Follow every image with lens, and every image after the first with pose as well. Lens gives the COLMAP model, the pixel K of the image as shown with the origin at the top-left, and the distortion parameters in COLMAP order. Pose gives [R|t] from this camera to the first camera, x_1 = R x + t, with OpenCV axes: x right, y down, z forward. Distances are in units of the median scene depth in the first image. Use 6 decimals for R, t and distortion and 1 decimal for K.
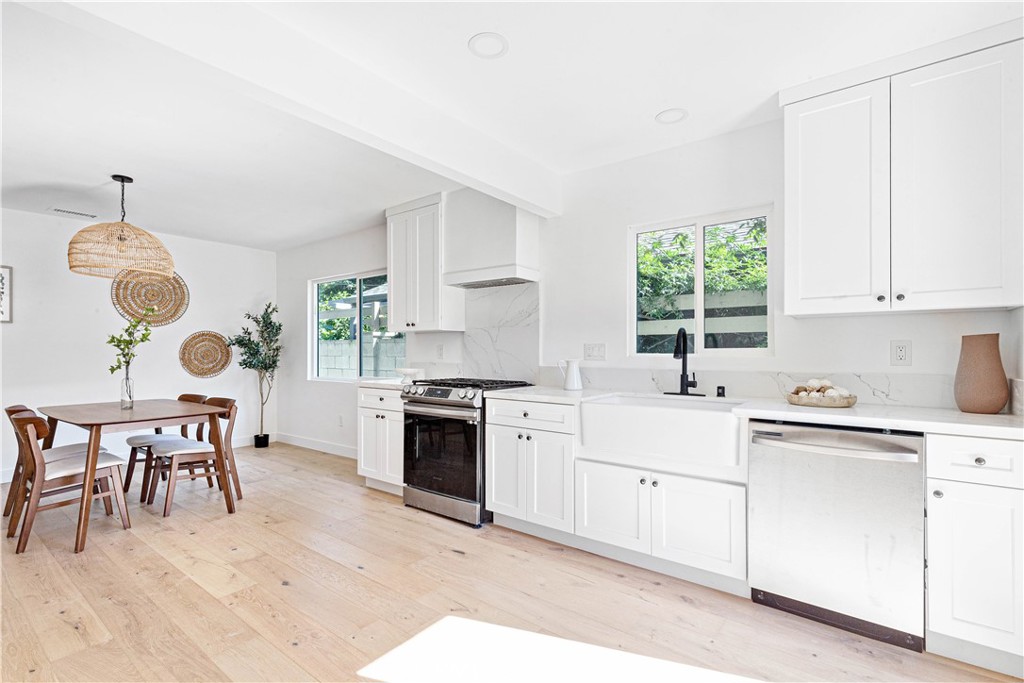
lens RADIAL K [[464.1, 0, 506.9], [0, 464.1, 346.4], [0, 0, 1]] dist [0.009801, -0.000800]
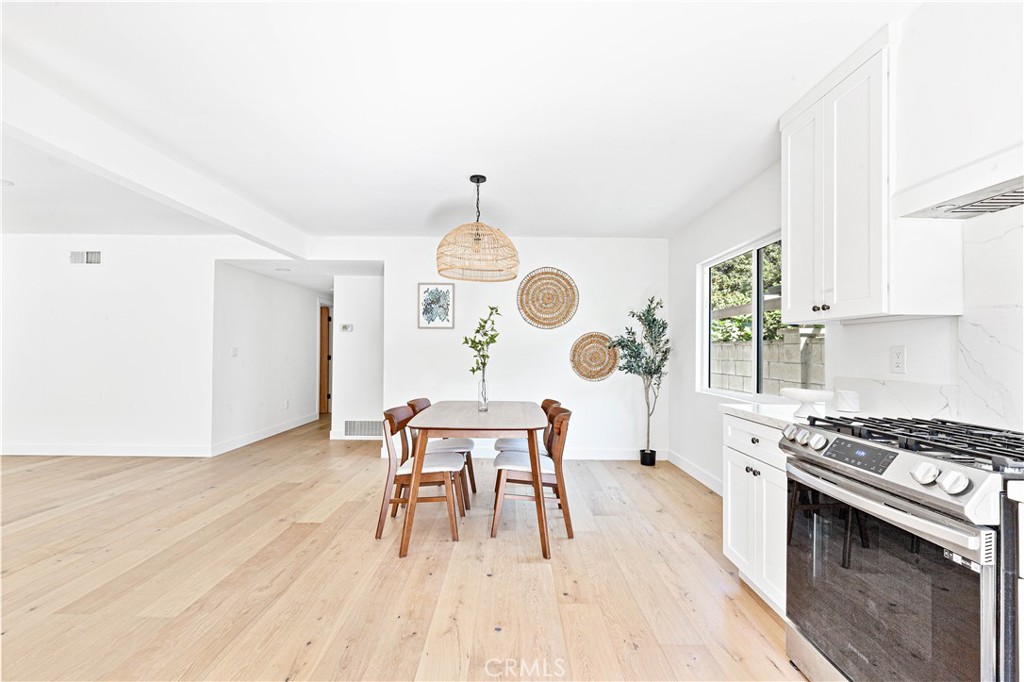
lens RADIAL K [[464.1, 0, 510.3], [0, 464.1, 343.9], [0, 0, 1]] dist [0.009801, -0.000800]
pose [[0.614204, -0.005959, -0.789125, -0.002522], [-0.002902, 0.999948, -0.009810, 0.001402], [0.789142, 0.008315, 0.614154, 0.442027]]
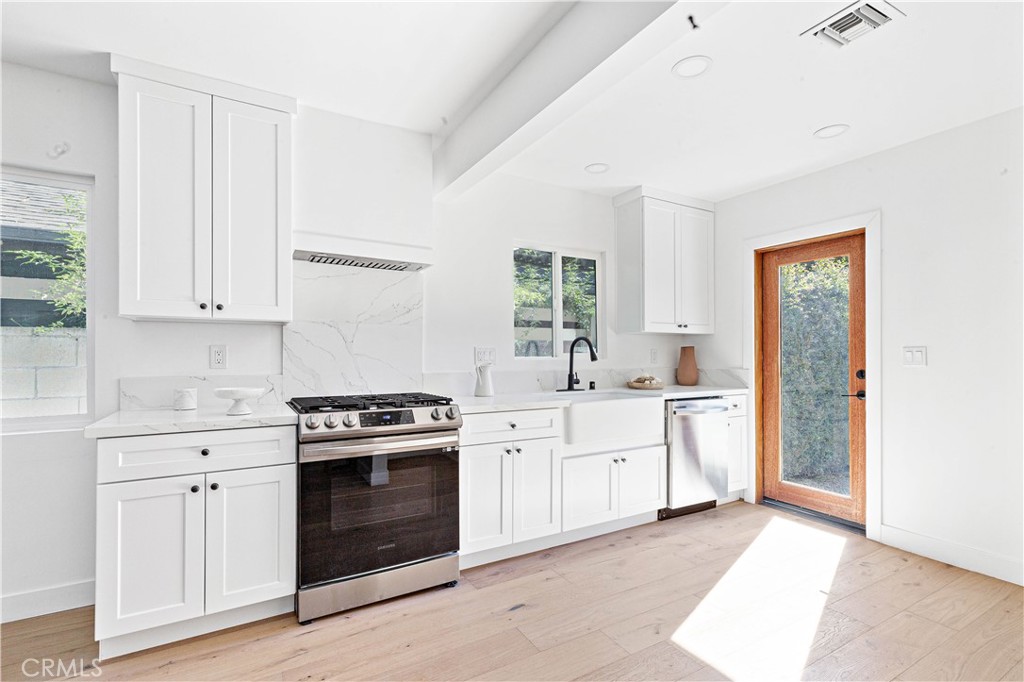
lens RADIAL K [[464.1, 0, 505.0], [0, 464.1, 350.4], [0, 0, 1]] dist [0.009801, -0.000800]
pose [[0.385878, 0.007767, 0.922517, -0.655054], [-0.007743, 0.999957, -0.005181, 0.004227], [-0.922517, -0.005143, 0.385922, 0.547555]]
